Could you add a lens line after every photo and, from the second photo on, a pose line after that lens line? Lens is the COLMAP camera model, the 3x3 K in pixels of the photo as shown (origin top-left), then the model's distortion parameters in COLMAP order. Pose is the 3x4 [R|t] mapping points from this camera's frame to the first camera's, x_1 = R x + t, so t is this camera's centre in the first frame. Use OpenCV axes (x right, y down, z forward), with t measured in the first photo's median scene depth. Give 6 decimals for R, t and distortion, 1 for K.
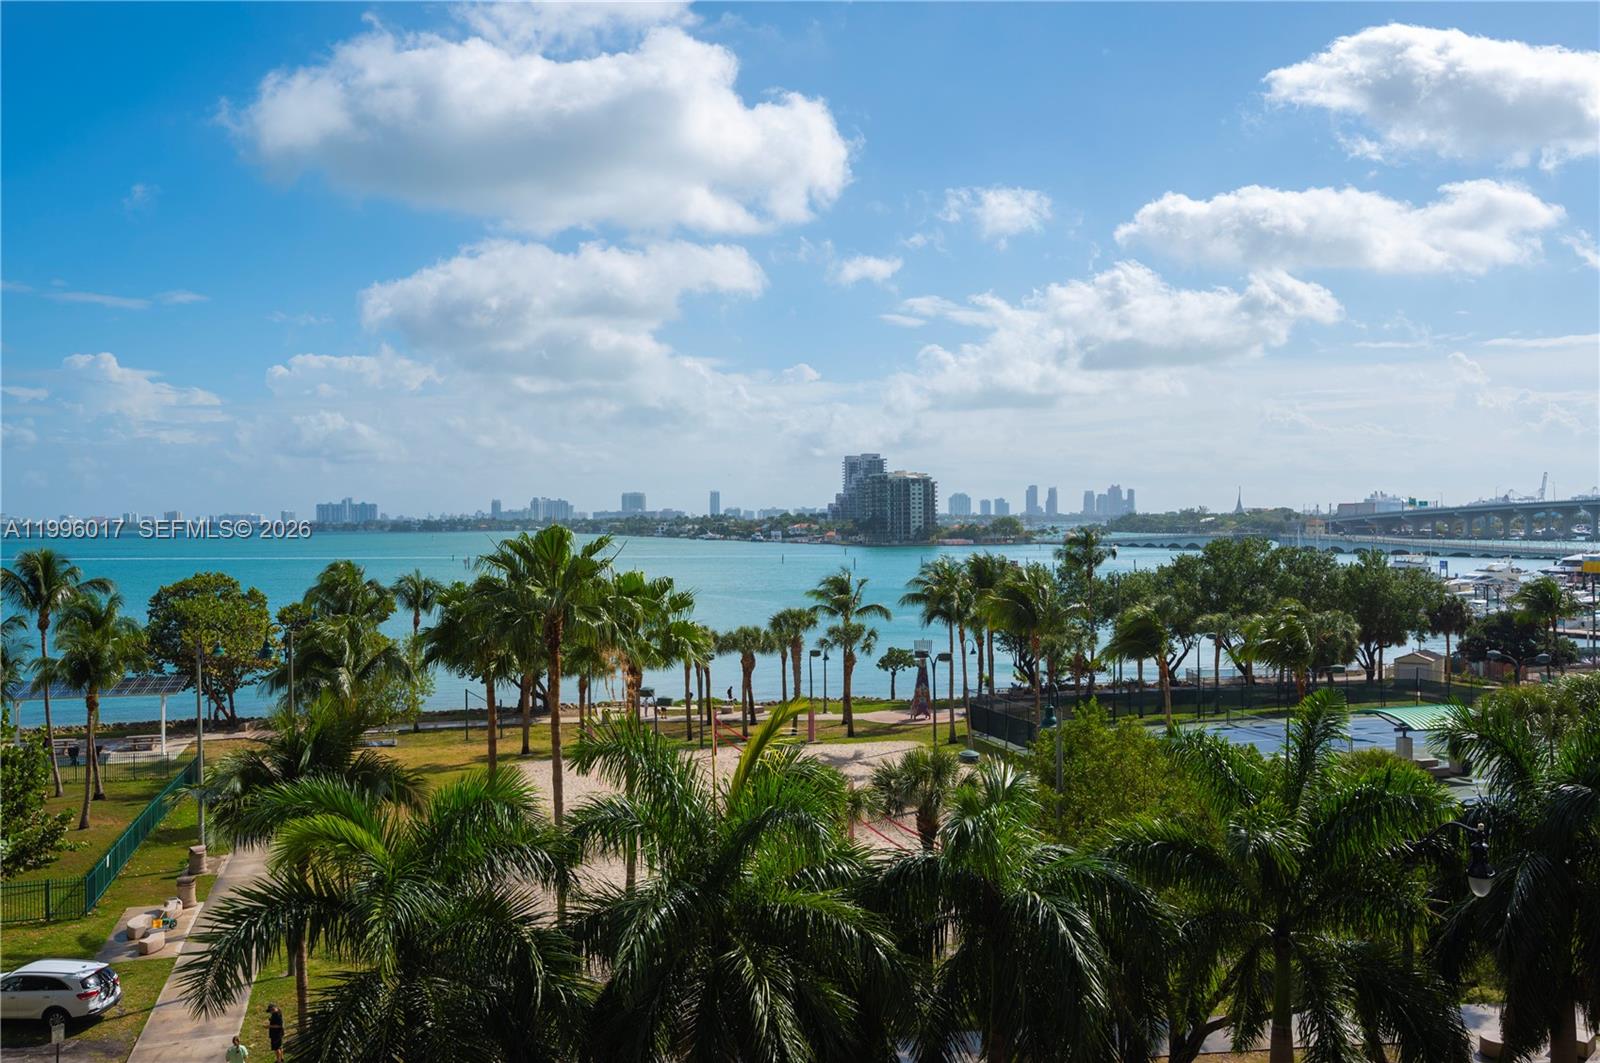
lens RADIAL K [[1131.2, 0, 800.0], [0, 1131.2, 531.5], [0, 0, 1]] dist [-0.021660, 0.000226]
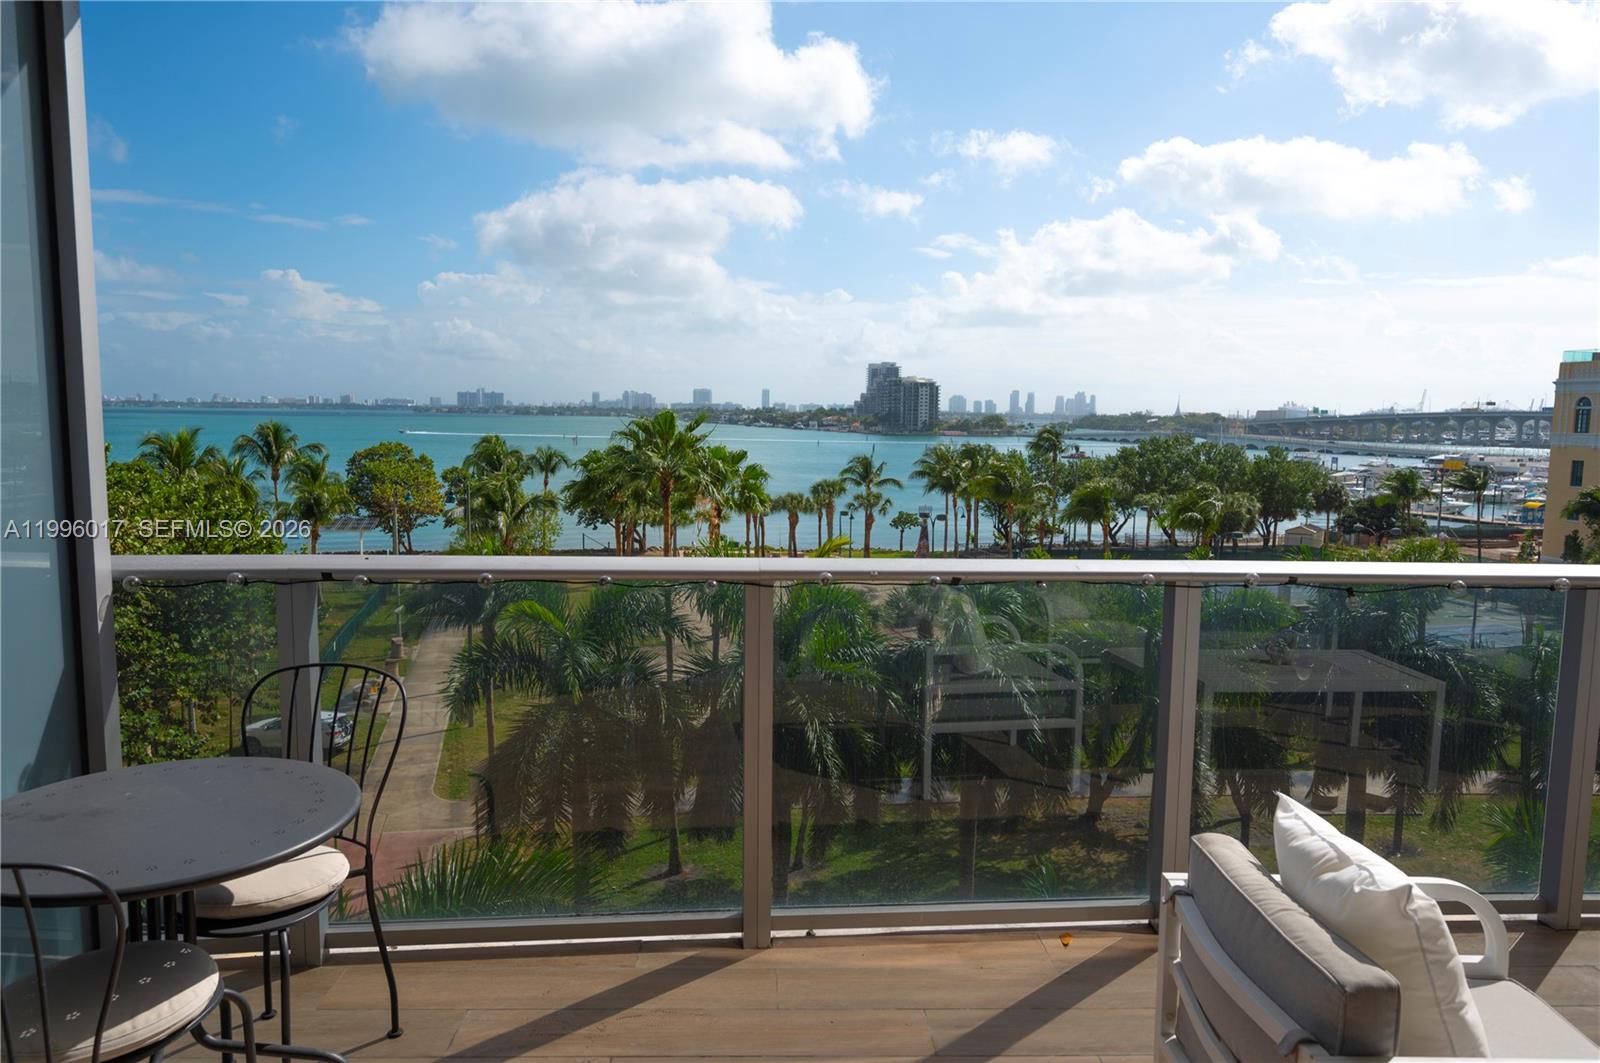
lens RADIAL K [[1042.2, 0, 800.0], [0, 1042.2, 531.5], [0, 0, 1]] dist [-0.004263, -0.001202]
pose [[0.999652, 0.024756, -0.009062, -0.025440], [-0.023743, 0.994850, 0.098533, 0.008587], [0.011455, -0.098284, 0.995092, -0.211727]]
